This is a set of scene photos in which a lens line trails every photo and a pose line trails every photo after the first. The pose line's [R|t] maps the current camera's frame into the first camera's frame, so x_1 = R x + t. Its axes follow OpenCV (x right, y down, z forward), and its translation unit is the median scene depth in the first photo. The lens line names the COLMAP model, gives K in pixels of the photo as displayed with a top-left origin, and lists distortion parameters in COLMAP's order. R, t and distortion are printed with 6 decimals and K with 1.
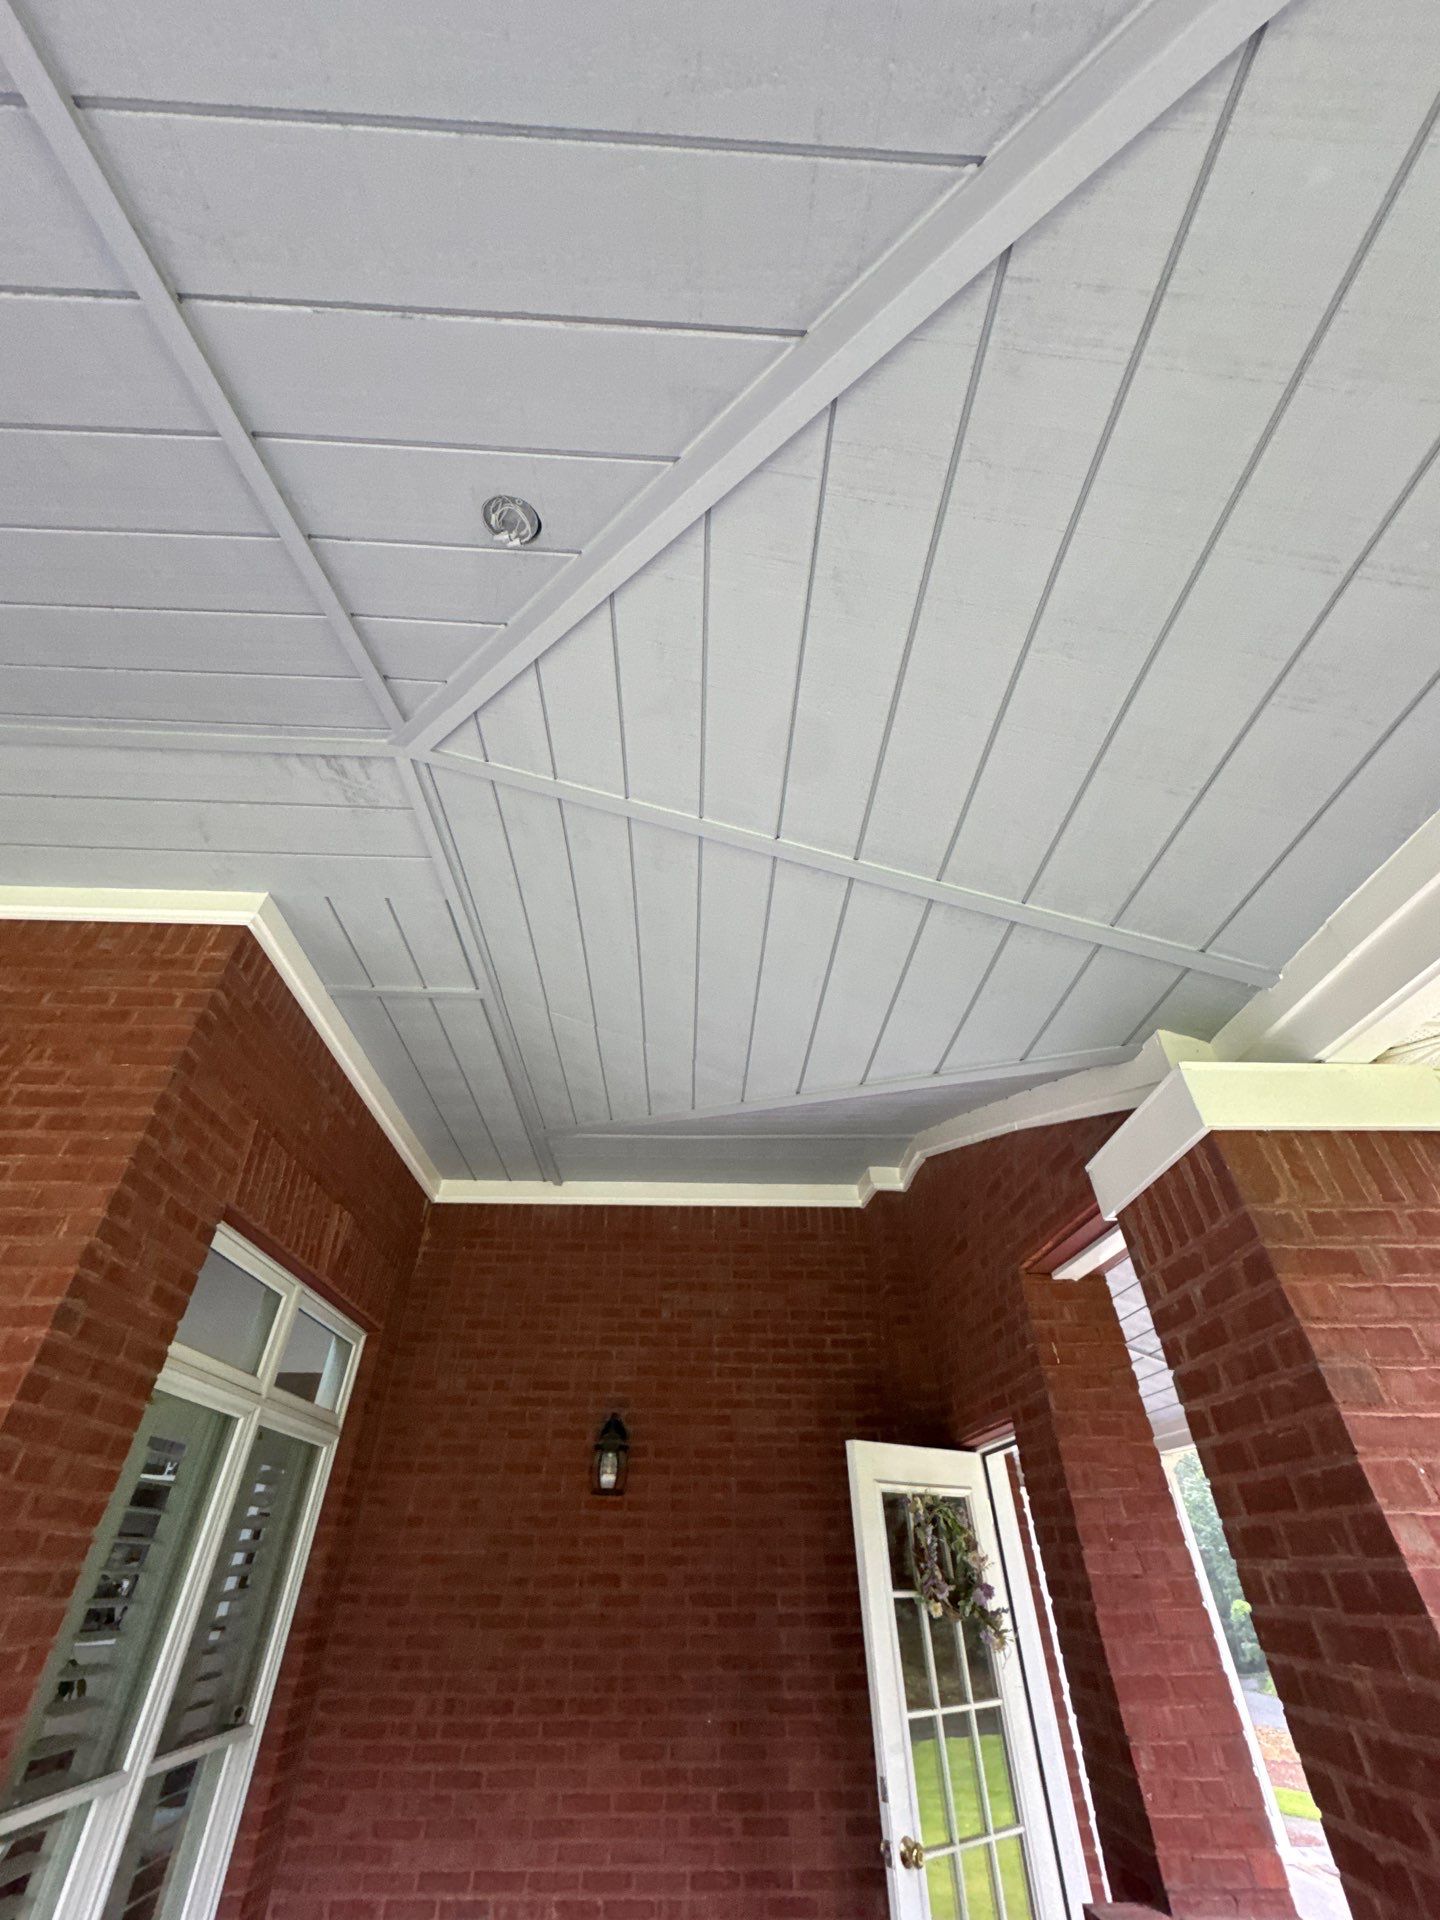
lens RADIAL K [[766.0, 0, 719.0], [0, 766.0, 959.9], [0, 0, 1]] dist [-0.004814, 0.000539]
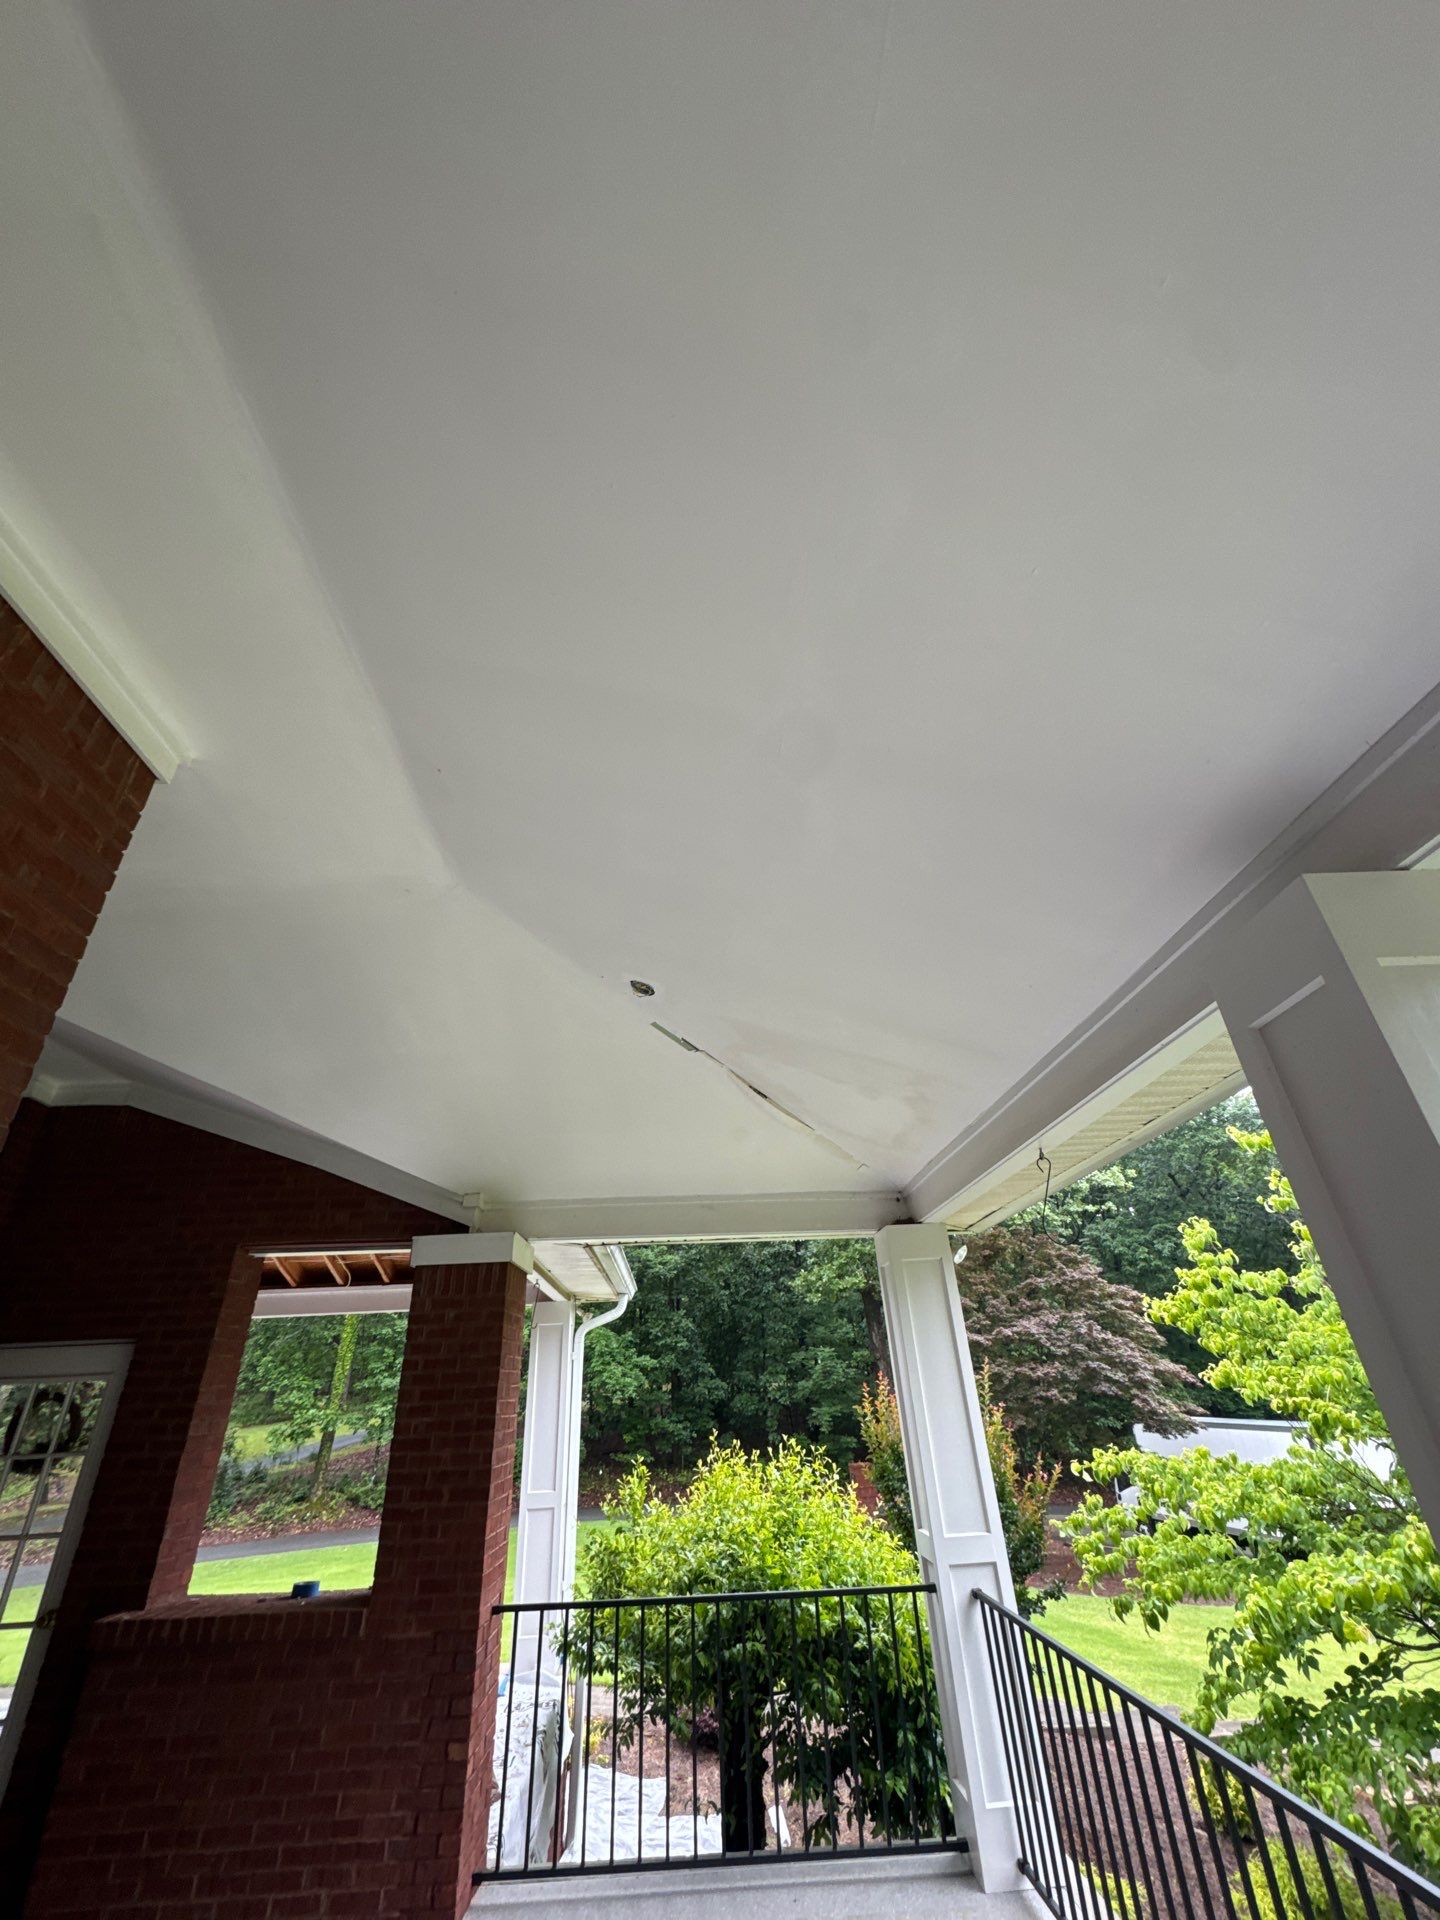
lens RADIAL K [[763.1, 0, 719.5], [0, 763.1, 961.6], [0, 0, 1]] dist [-0.002643, -0.000085]
pose [[0.010744, 0.497270, 0.867530, -1.261864], [-0.587284, 0.705319, -0.397017, 0.069375], [-0.809310, -0.505221, 0.299616, 0.101704]]
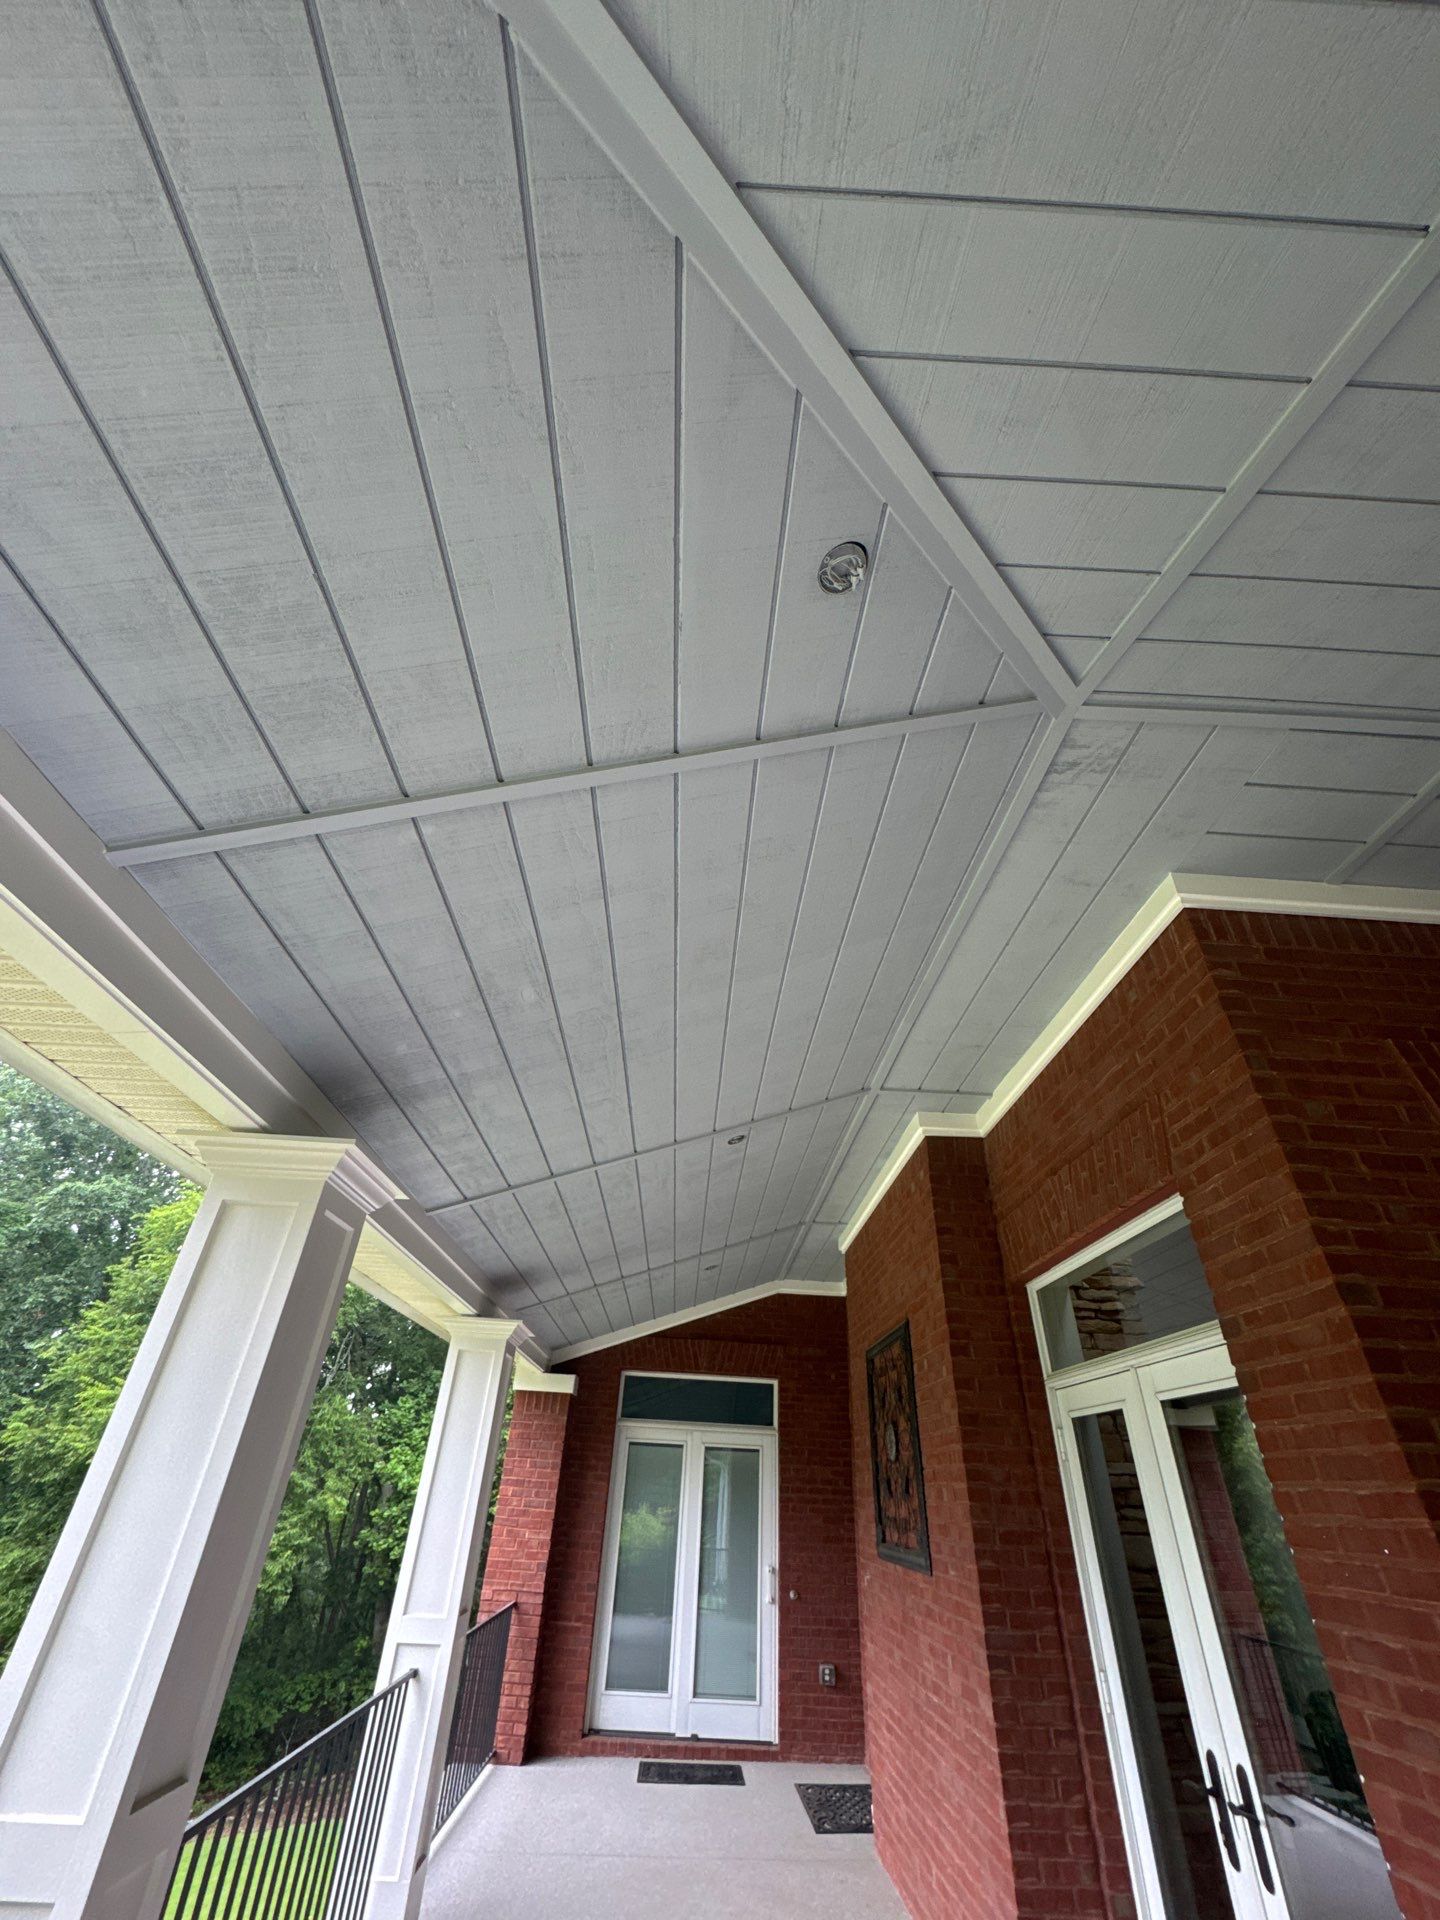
lens RADIAL K [[766.0, 0, 719.0], [0, 766.0, 959.9], [0, 0, 1]] dist [-0.004814, 0.000539]
pose [[0.006504, -0.569938, -0.821662, 0.165479], [0.590833, 0.665109, -0.456669, 0.098468], [0.806768, -0.482494, 0.341064, 0.129187]]
